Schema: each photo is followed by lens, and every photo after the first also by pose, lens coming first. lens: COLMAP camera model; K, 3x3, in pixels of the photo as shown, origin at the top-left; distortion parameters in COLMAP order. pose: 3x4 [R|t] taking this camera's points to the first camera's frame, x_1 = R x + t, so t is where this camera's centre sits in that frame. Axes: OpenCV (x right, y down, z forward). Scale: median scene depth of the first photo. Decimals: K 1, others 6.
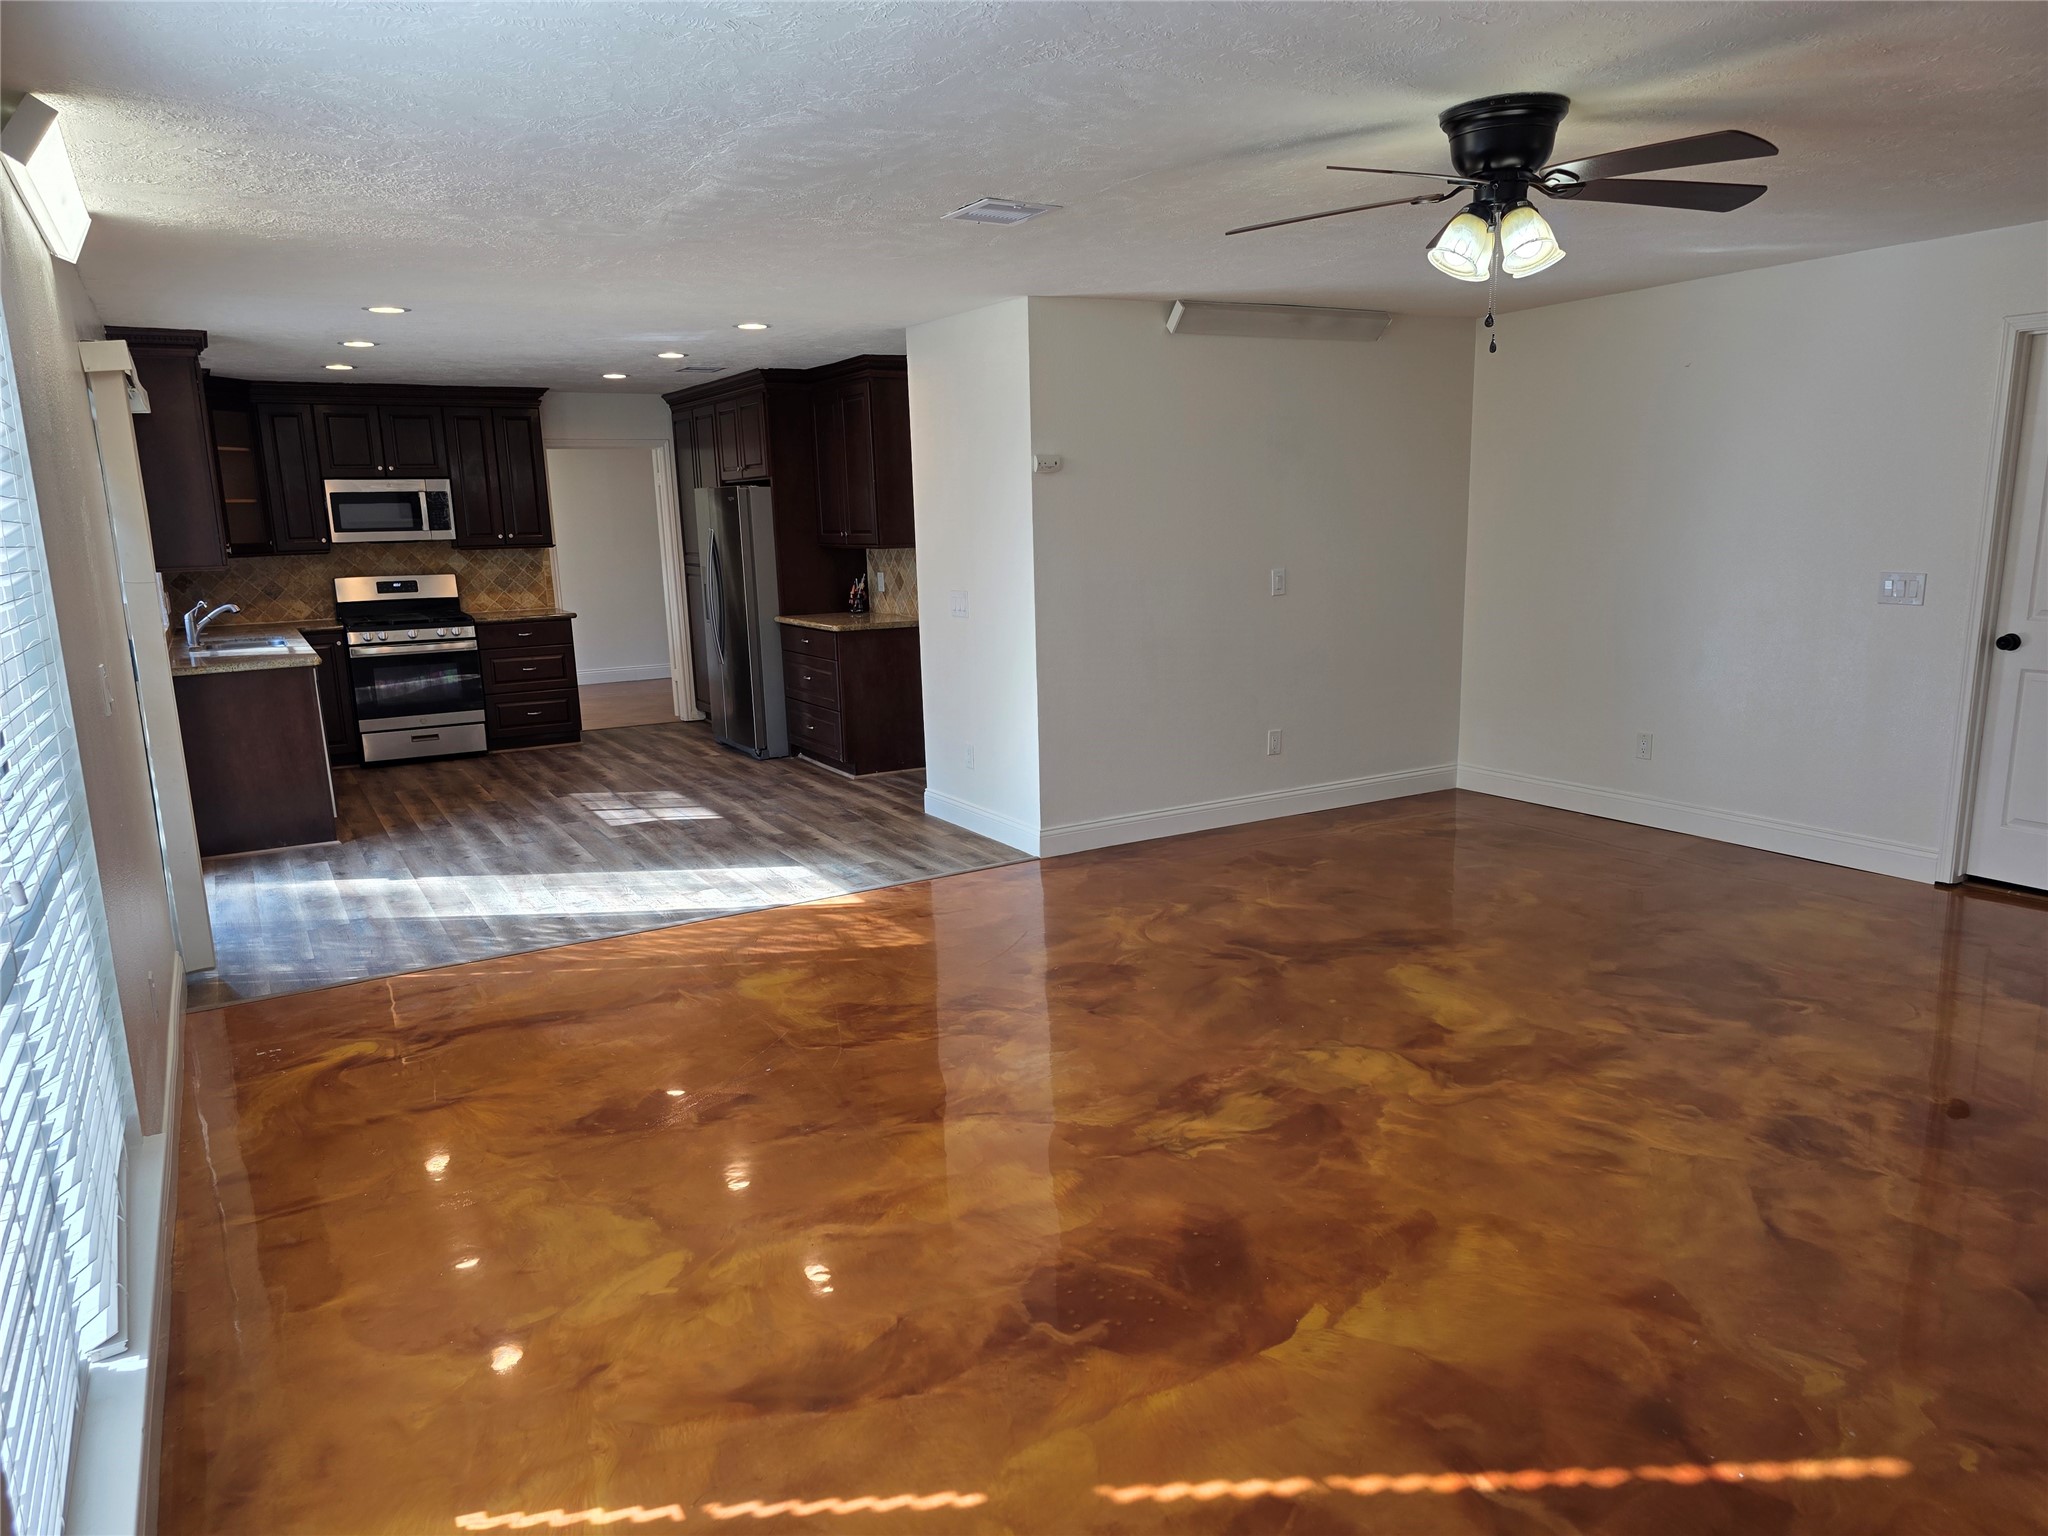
lens RADIAL K [[1375.4, 0, 1063.1], [0, 1375.4, 793.5], [0, 0, 1]] dist [0.050444, -0.044959]
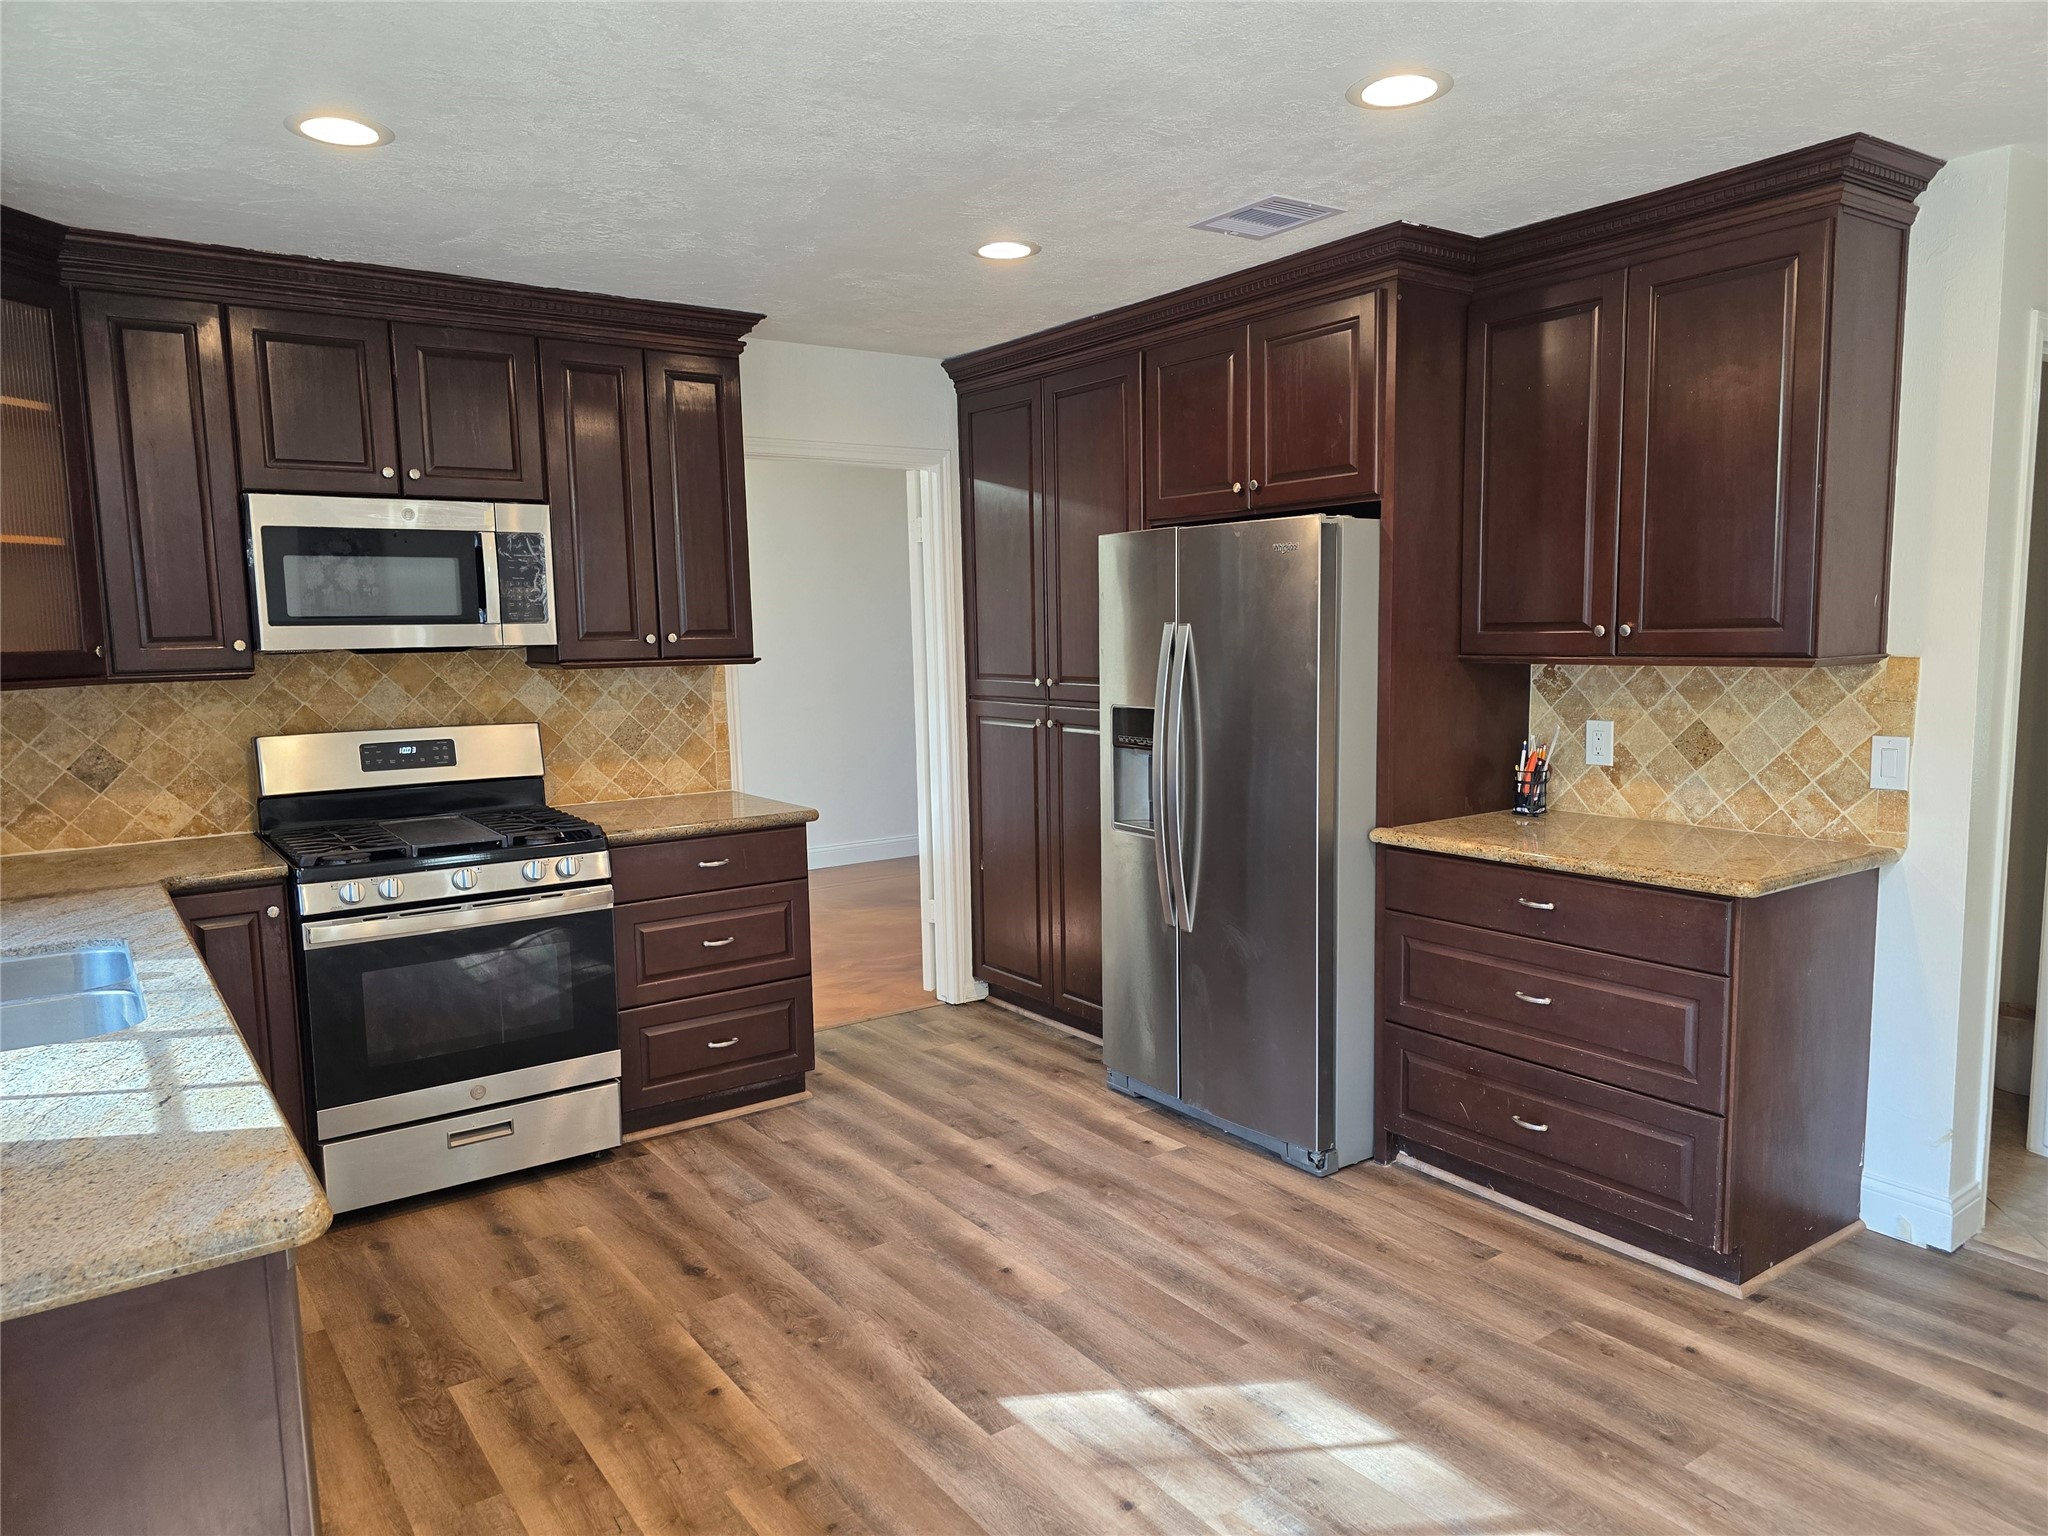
lens RADIAL K [[1375.4, 0, 1043.2], [0, 1375.4, 781.6], [0, 0, 1]] dist [0.050444, -0.044959]
pose [[0.996403, -0.003783, 0.084655, -0.336641], [0.011104, 0.996217, -0.086188, -0.106632], [-0.084009, 0.086818, 0.992676, 0.589901]]
